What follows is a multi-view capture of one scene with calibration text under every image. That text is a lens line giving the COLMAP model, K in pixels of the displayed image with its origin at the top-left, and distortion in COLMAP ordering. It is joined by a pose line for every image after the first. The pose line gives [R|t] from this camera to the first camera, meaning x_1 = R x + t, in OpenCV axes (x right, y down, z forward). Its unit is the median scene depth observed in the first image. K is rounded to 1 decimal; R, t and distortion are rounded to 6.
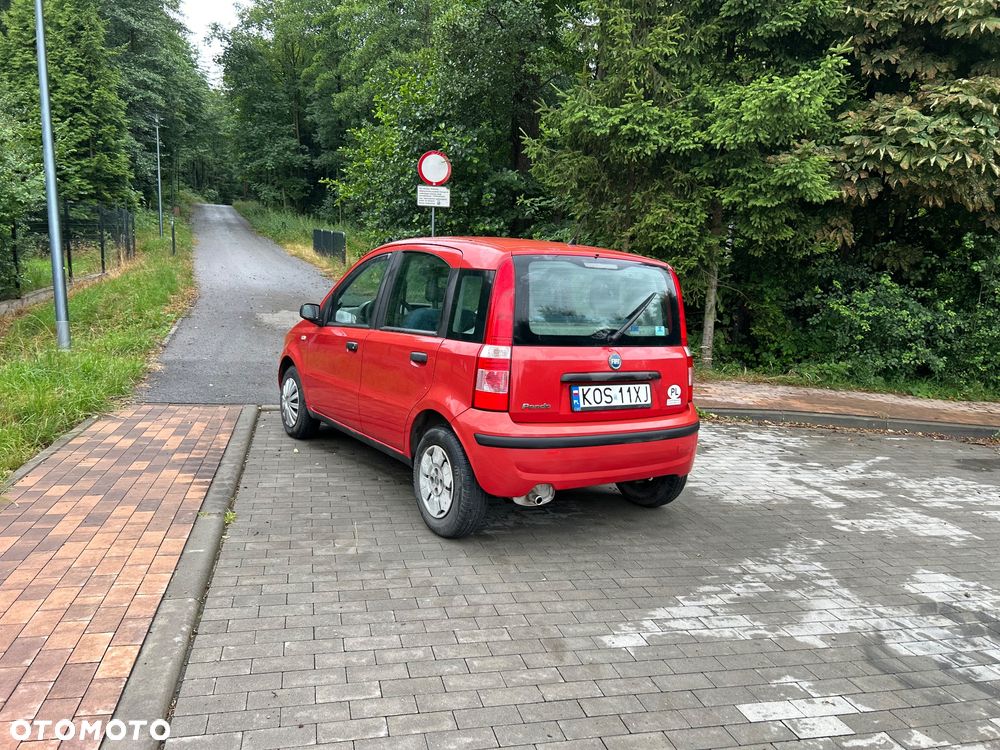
lens RADIAL K [[752.5, 0, 500.3], [0, 752.5, 384.2], [0, 0, 1]] dist [0.046984, -0.051284]
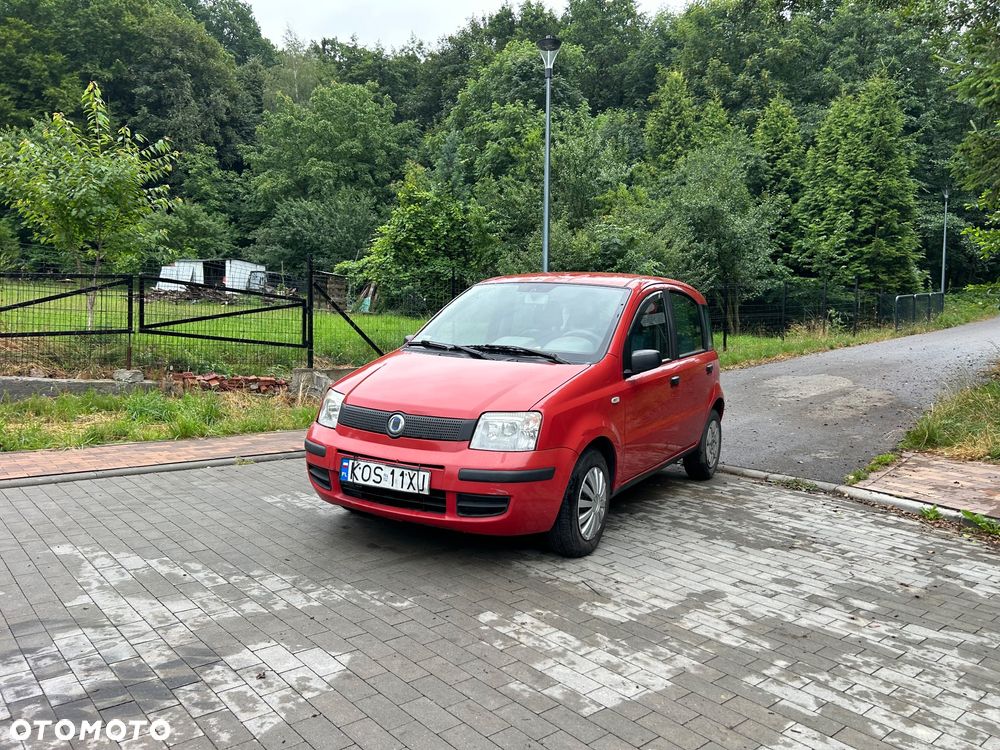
lens RADIAL K [[752.5, 0, 506.9], [0, 752.5, 380.5], [0, 0, 1]] dist [0.046984, -0.051284]
pose [[0.452020, 0.027609, -0.891580, 0.590602], [-0.138628, 0.989551, -0.039640, 0.001301], [0.881170, 0.141516, 0.451124, 0.374332]]
